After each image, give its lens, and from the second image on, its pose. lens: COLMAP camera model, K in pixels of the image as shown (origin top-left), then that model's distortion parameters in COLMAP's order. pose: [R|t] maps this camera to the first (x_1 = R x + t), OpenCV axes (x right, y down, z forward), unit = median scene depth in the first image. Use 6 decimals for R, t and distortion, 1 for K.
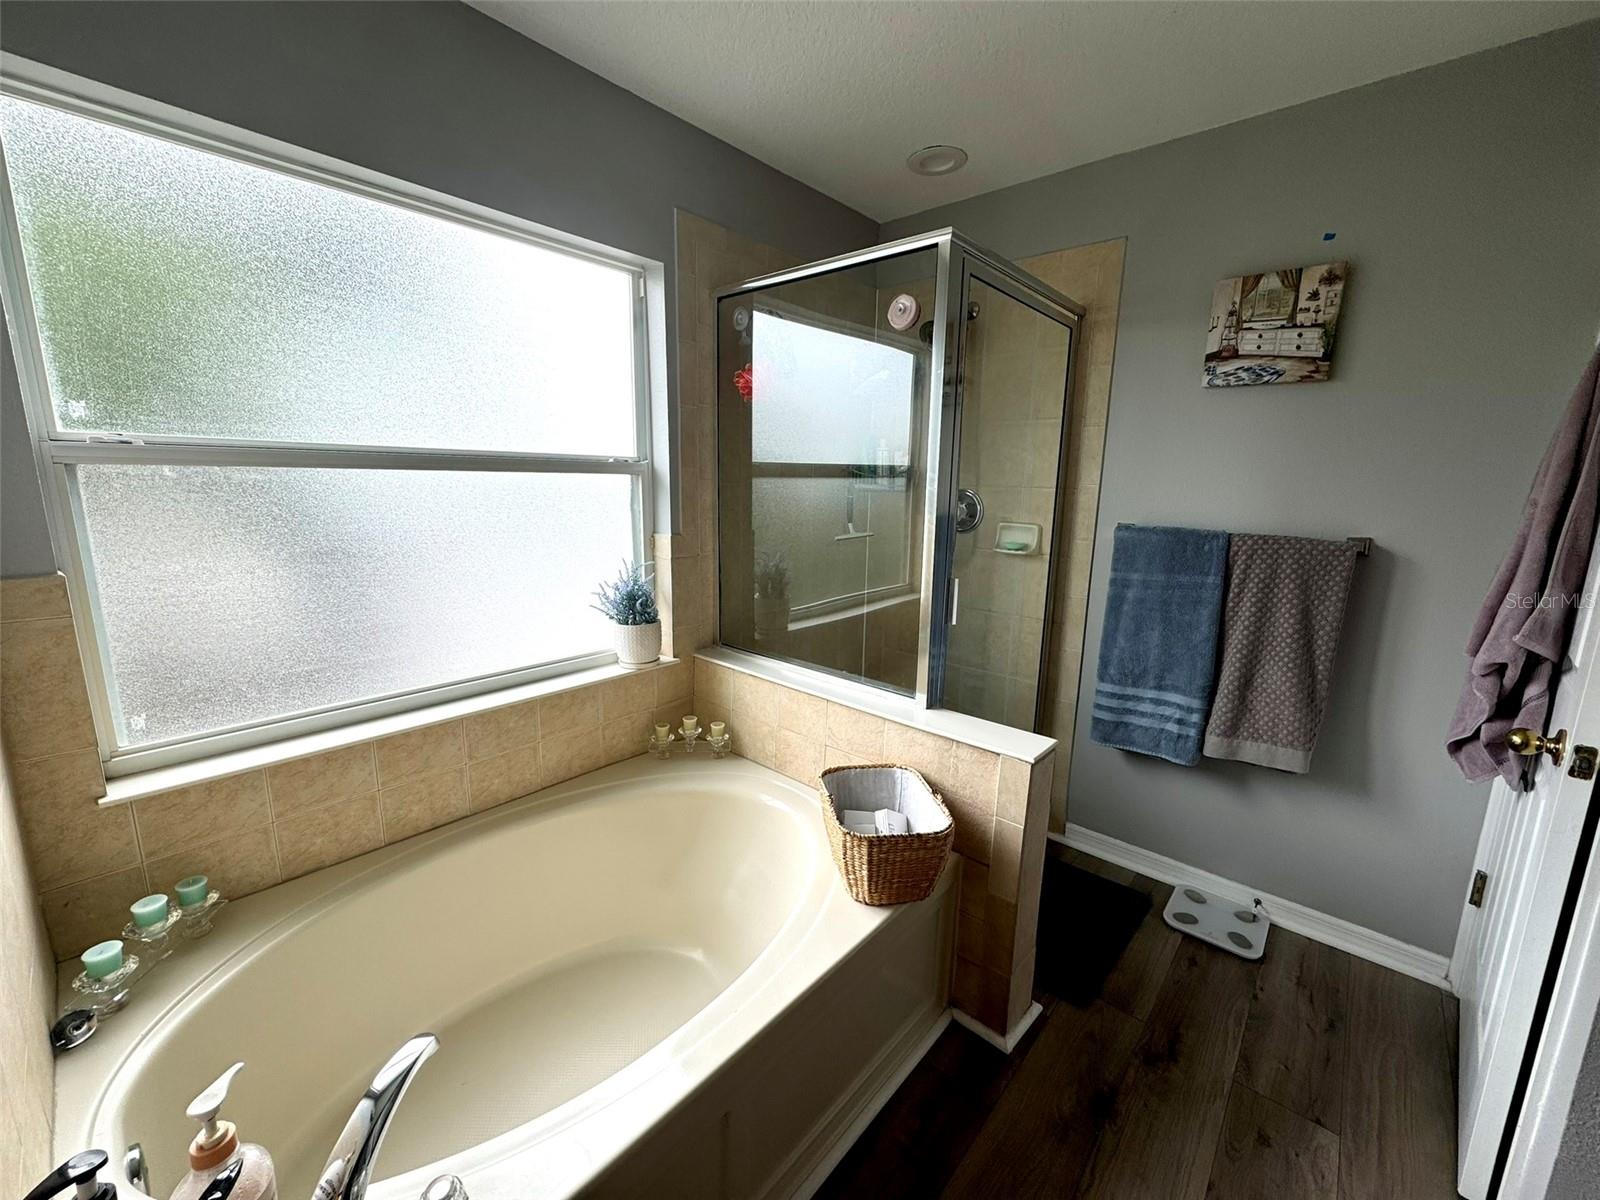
lens RADIAL K [[641.8, 0, 799.2], [0, 641.8, 596.9], [0, 0, 1]] dist [0.001015, -0.000306]
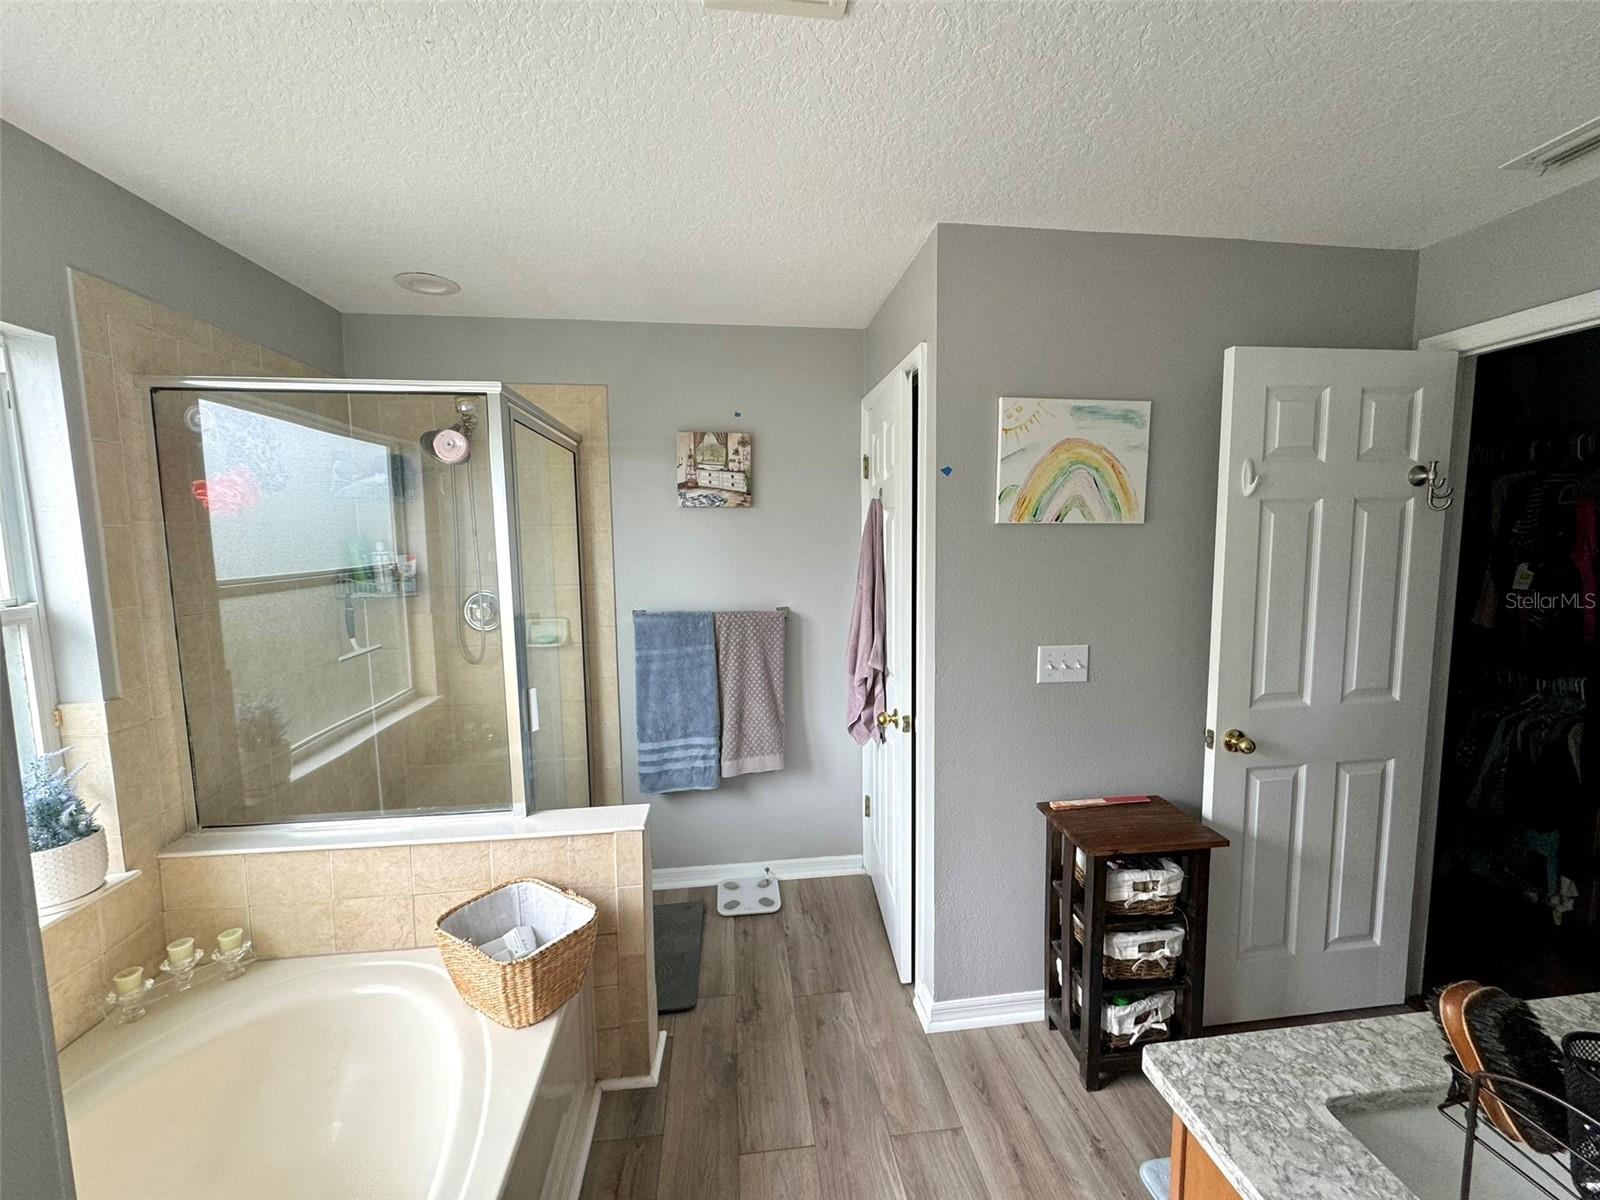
lens RADIAL K [[641.8, 0, 805.3], [0, 641.8, 596.5], [0, 0, 1]] dist [0.001015, -0.000306]
pose [[0.659747, -0.098830, 0.744961, -0.219319], [0.161719, 0.986760, -0.012313, -0.082624], [-0.733881, 0.128598, 0.666995, -0.068154]]
